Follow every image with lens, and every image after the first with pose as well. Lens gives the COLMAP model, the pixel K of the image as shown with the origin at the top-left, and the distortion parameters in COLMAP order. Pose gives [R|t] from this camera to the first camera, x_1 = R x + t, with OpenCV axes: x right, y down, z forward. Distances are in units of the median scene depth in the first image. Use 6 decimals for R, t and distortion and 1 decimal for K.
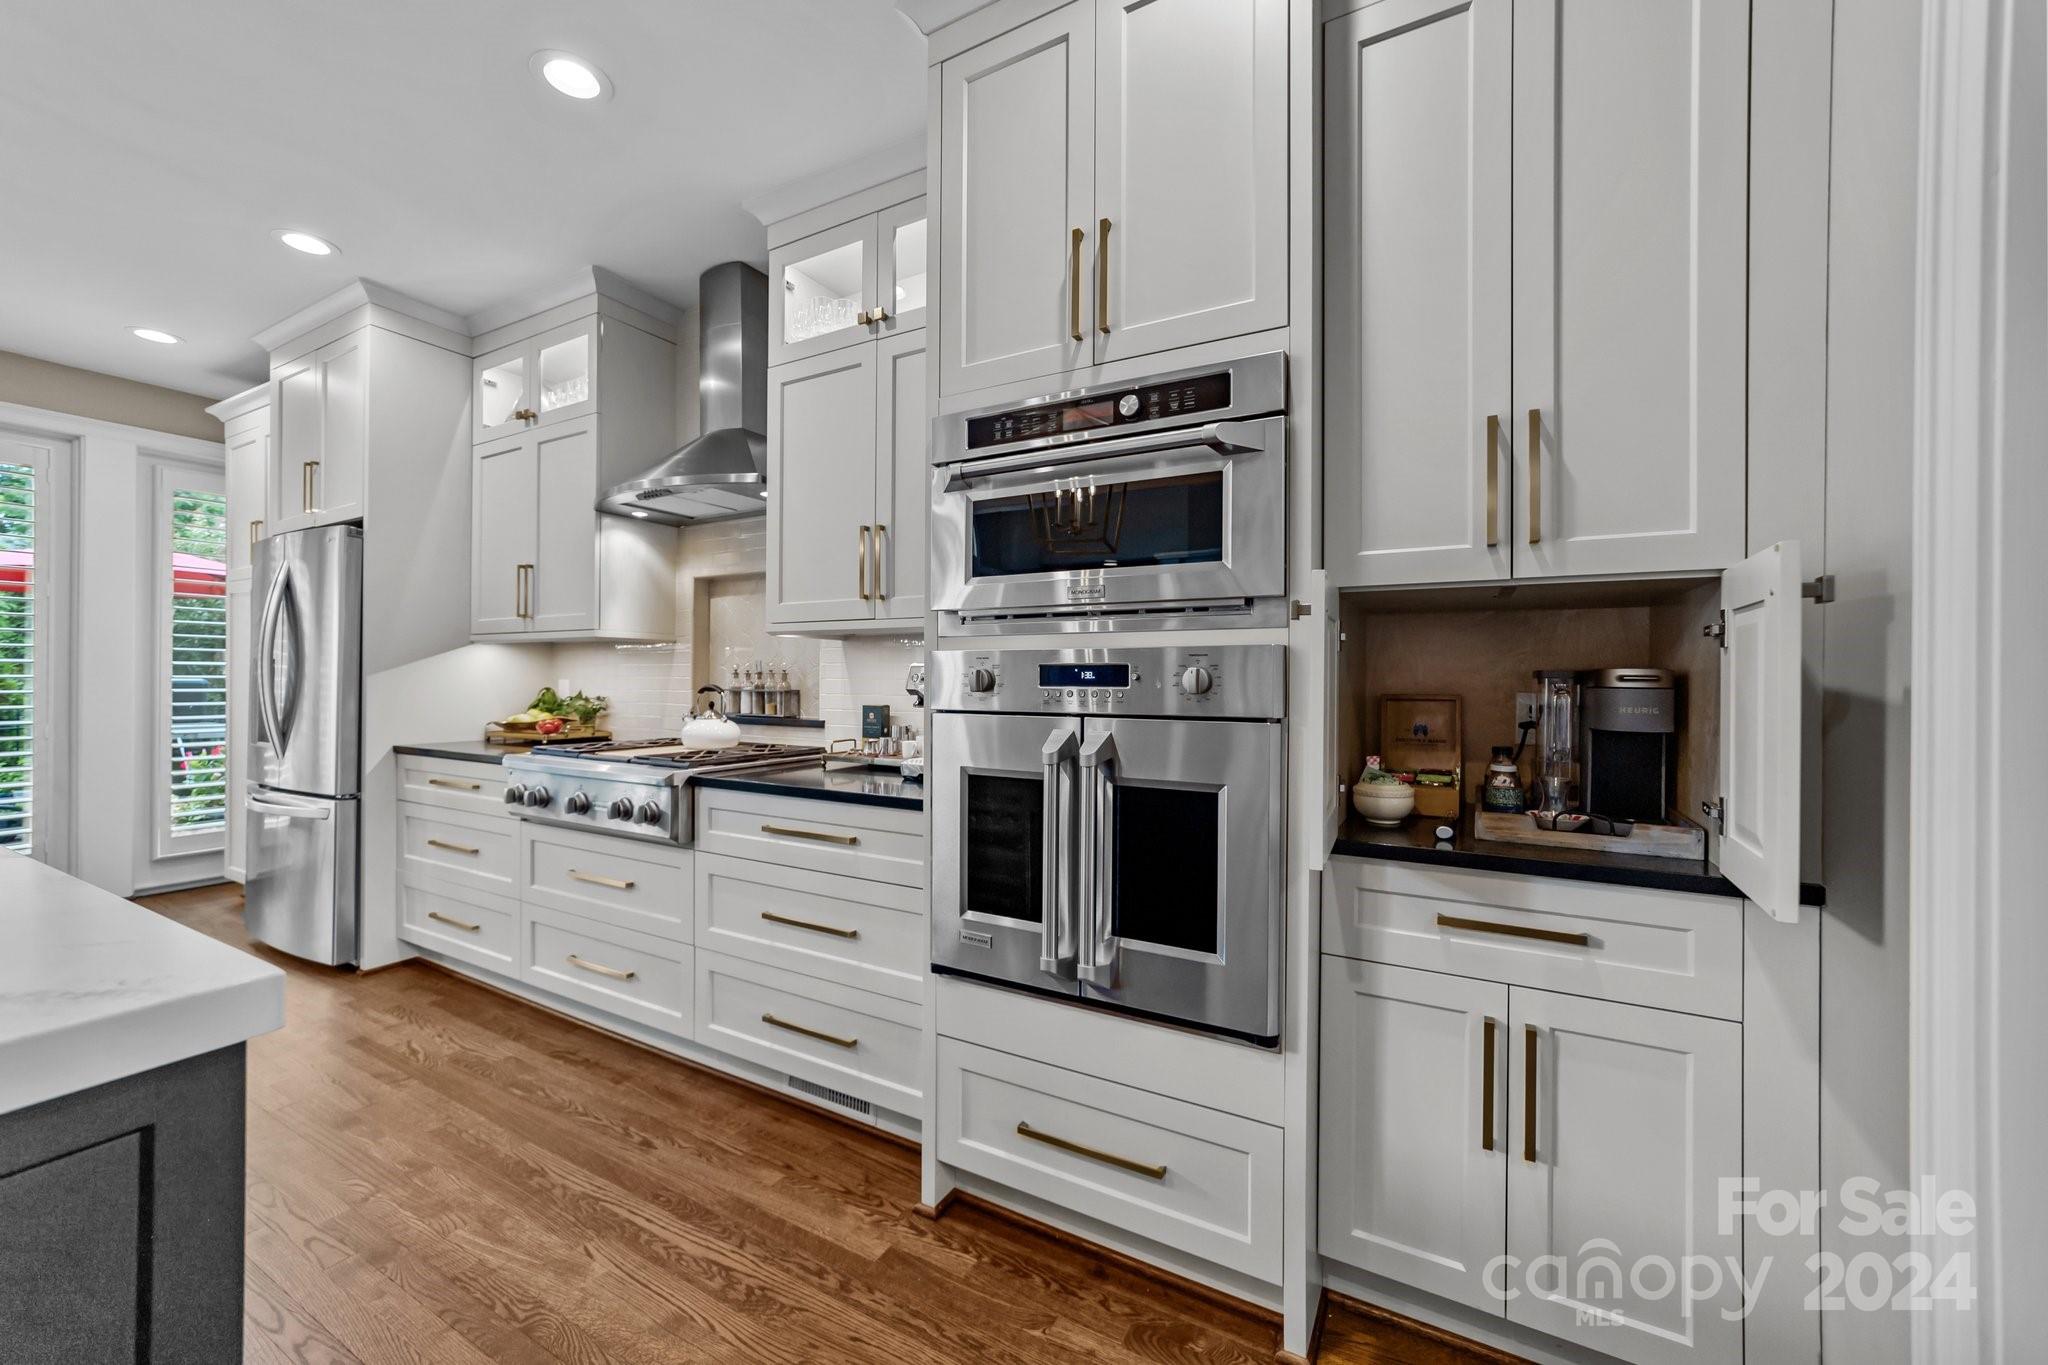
lens RADIAL K [[788.0, 0, 1019.4], [0, 788.0, 677.3], [0, 0, 1]] dist [-0.014276, 0.005911]
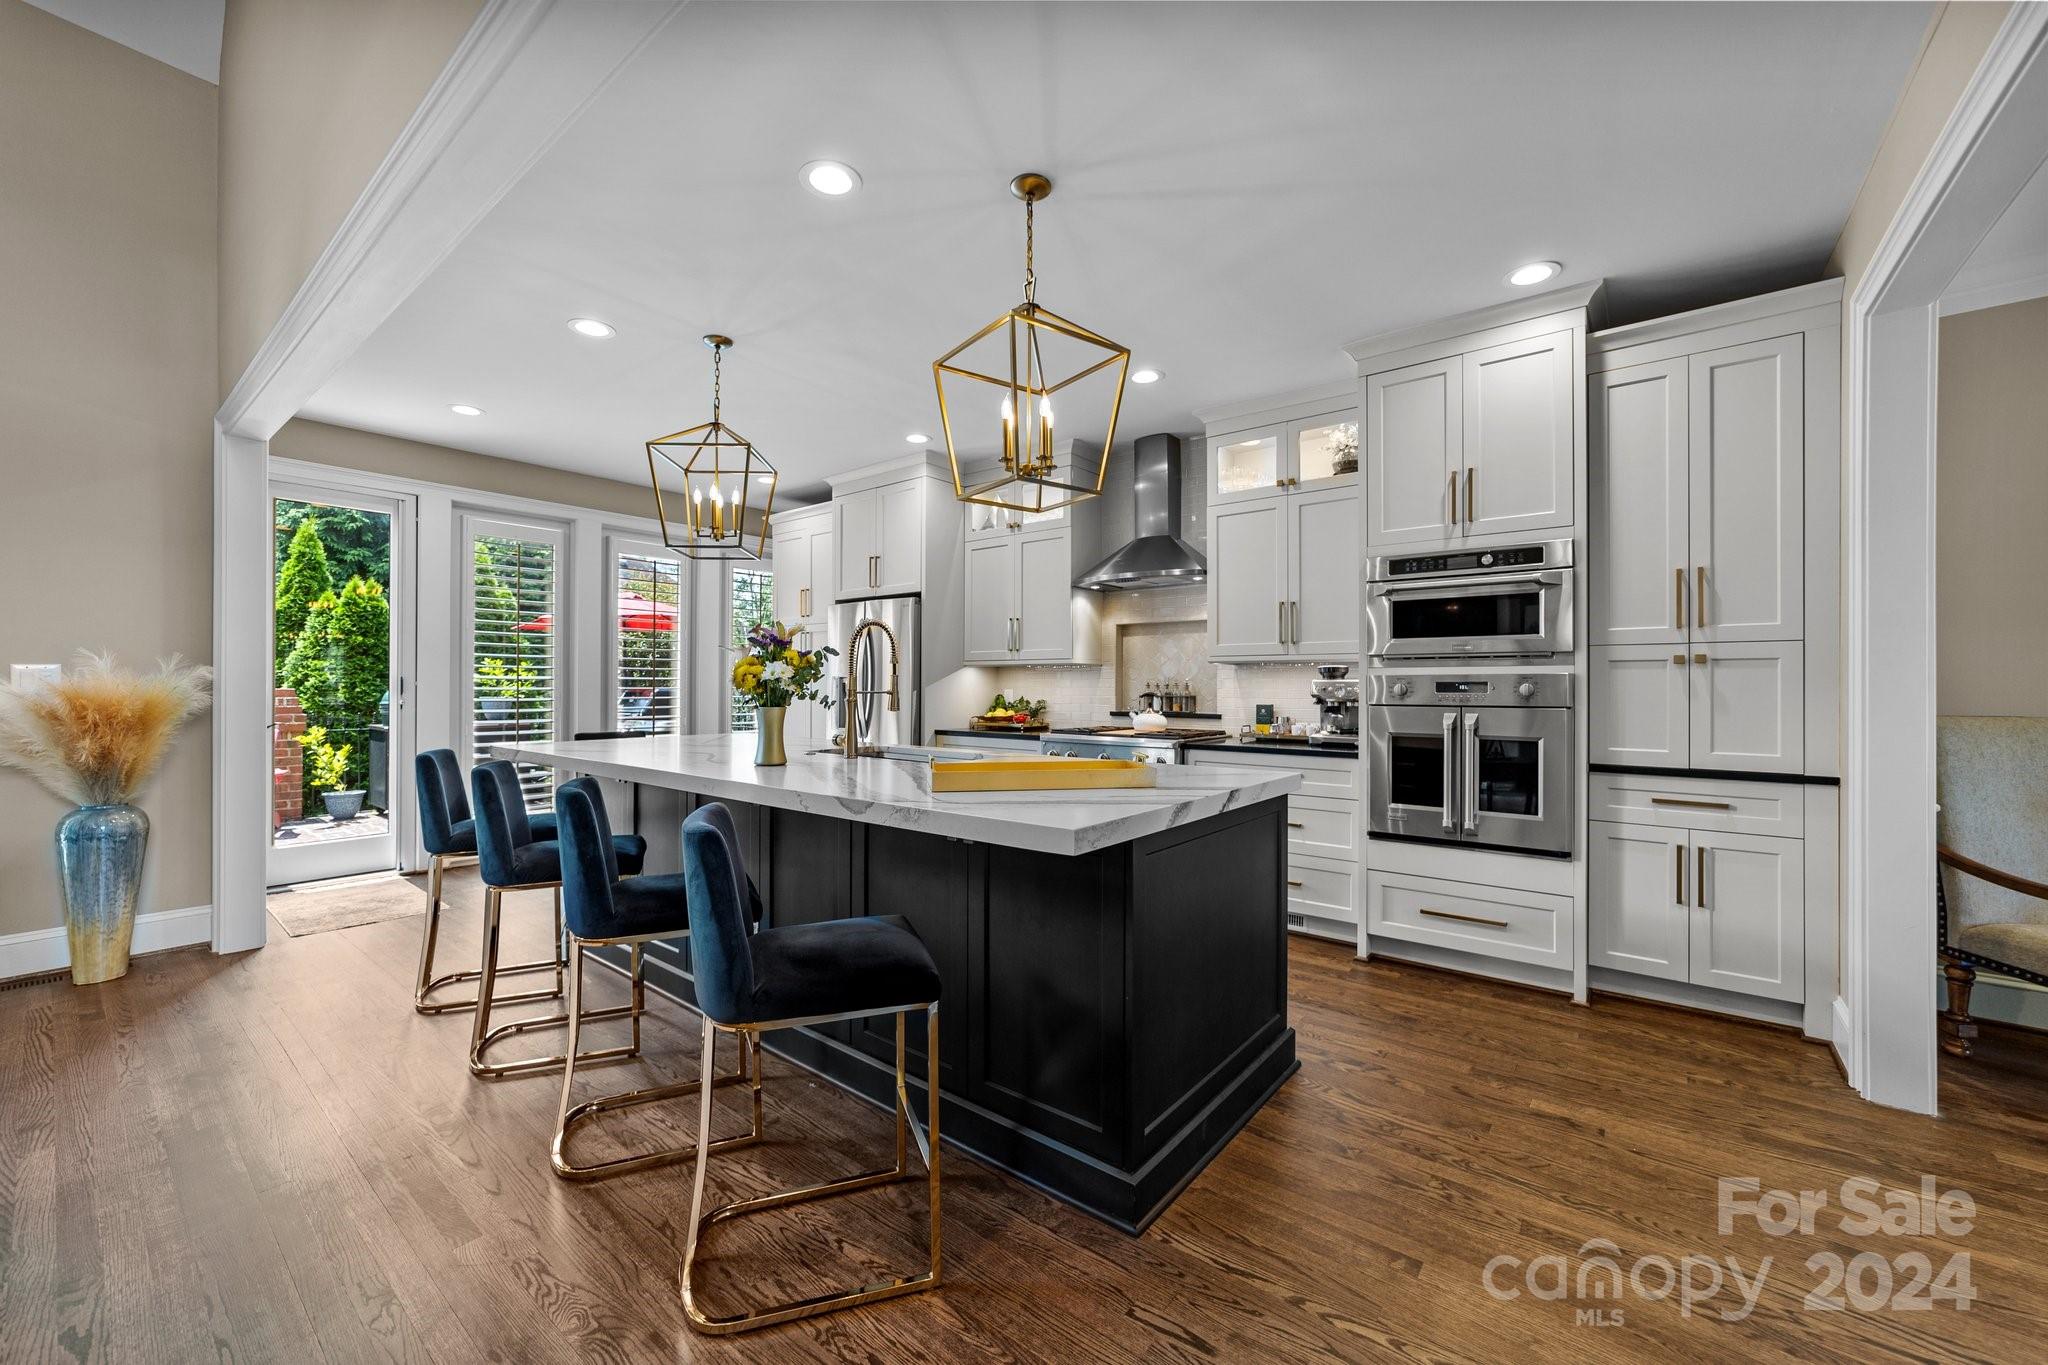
lens RADIAL K [[788.0, 0, 1022.4], [0, 788.0, 682.8], [0, 0, 1]] dist [-0.014276, 0.005911]
pose [[0.987562, -0.003930, -0.157181, -0.647966], [0.003348, 0.999987, -0.003972, -0.008782], [0.157194, 0.003396, 0.987562, -1.081284]]
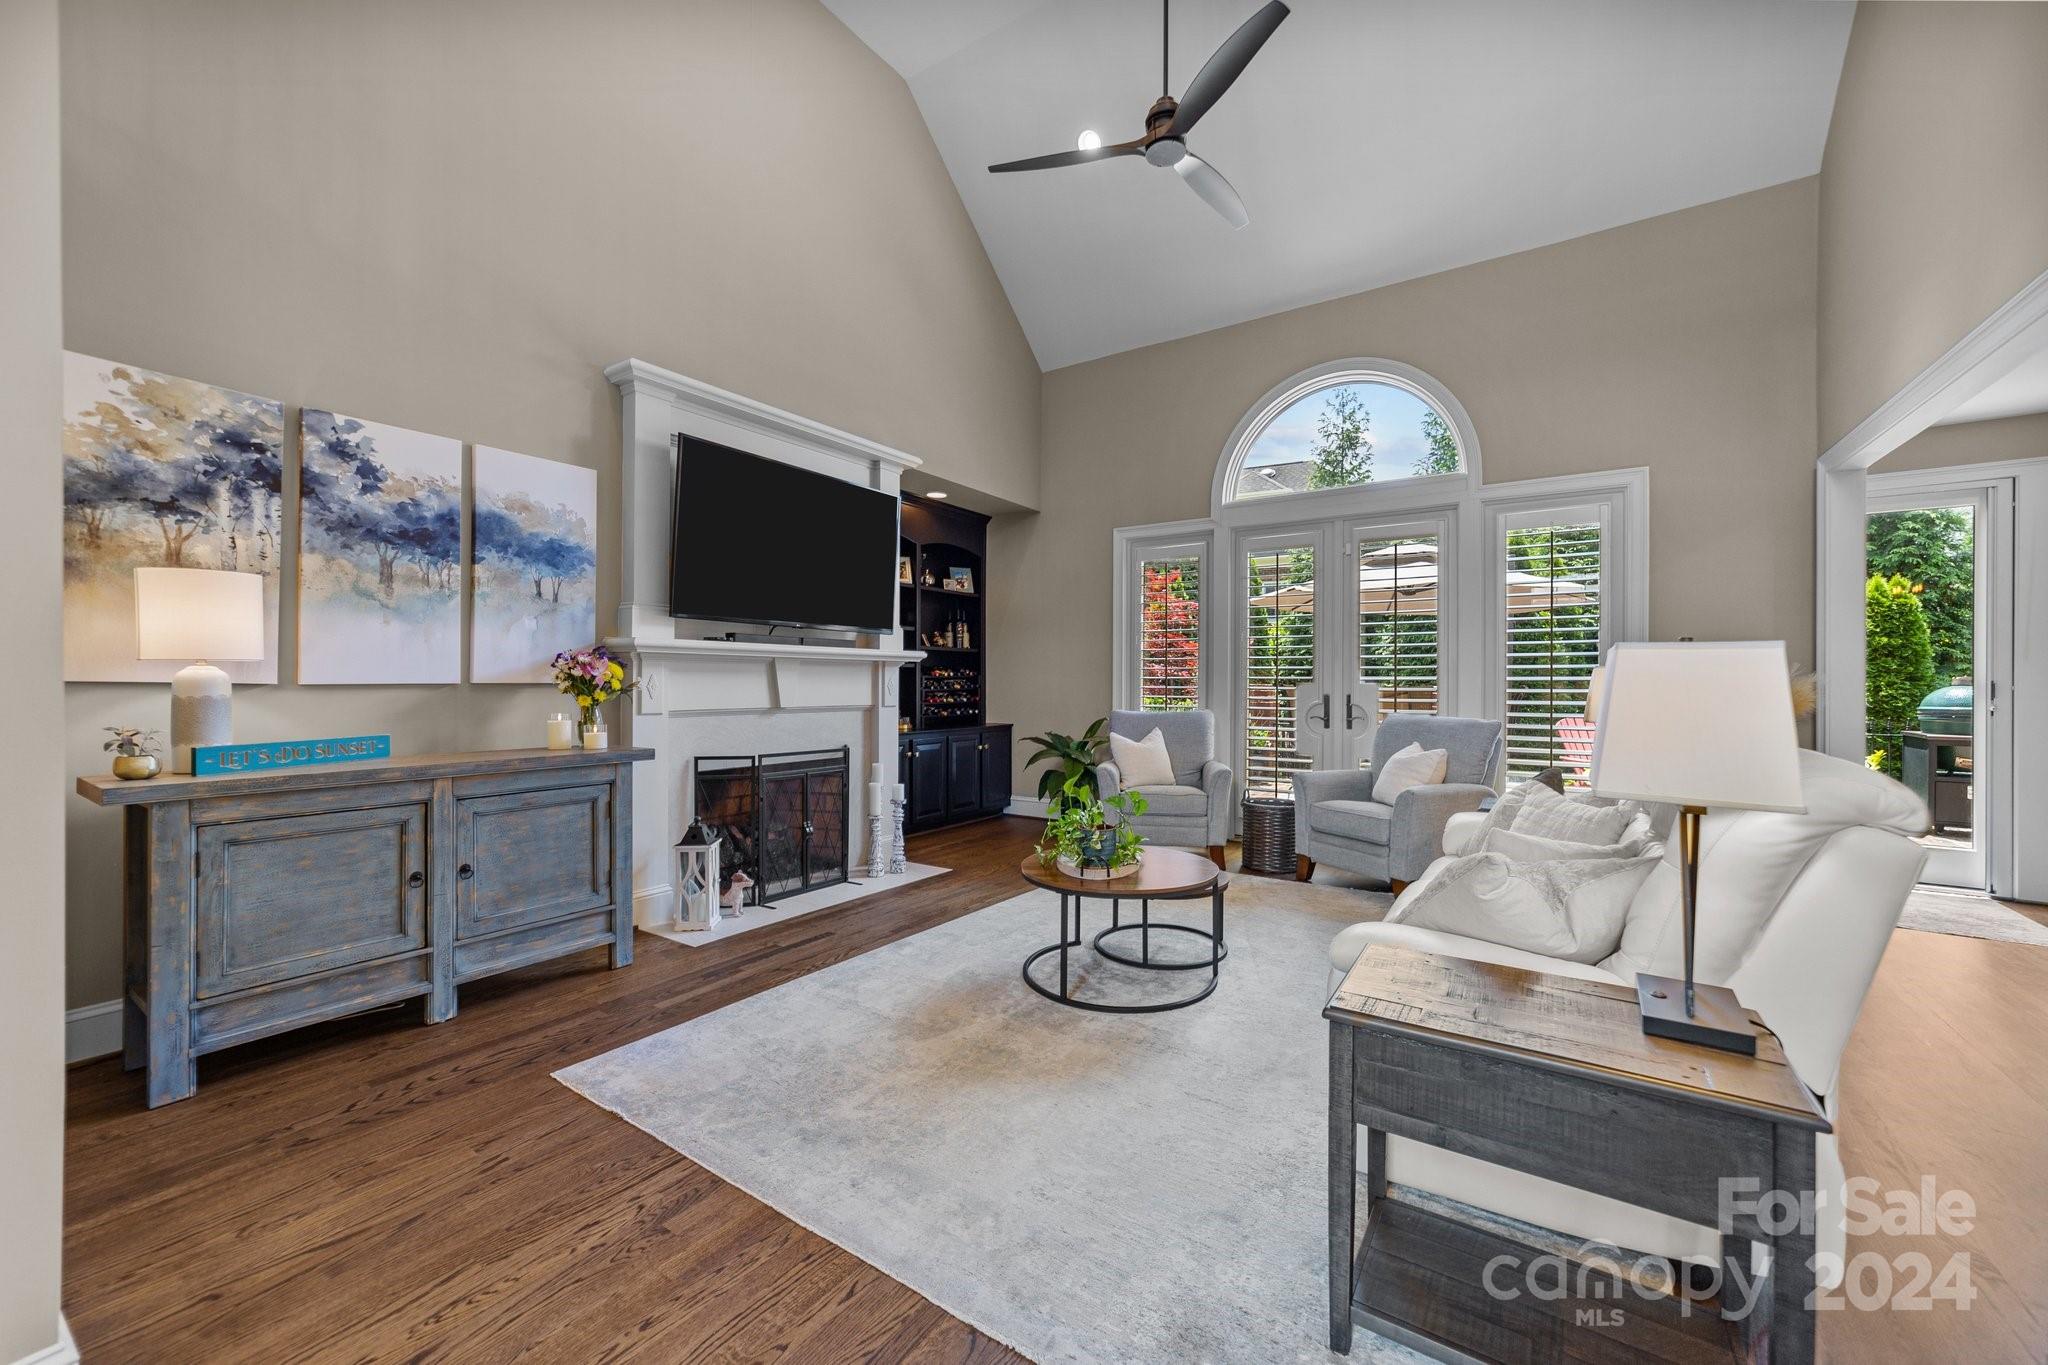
lens RADIAL K [[788.0, 0, 1033.2], [0, 788.0, 682.4], [0, 0, 1]] dist [-0.014276, 0.005911]
pose [[-0.078902, -0.007528, -0.996854, -0.486394], [-0.004016, 0.999966, -0.007234, -0.011259], [0.996874, 0.003433, -0.078930, -1.604171]]
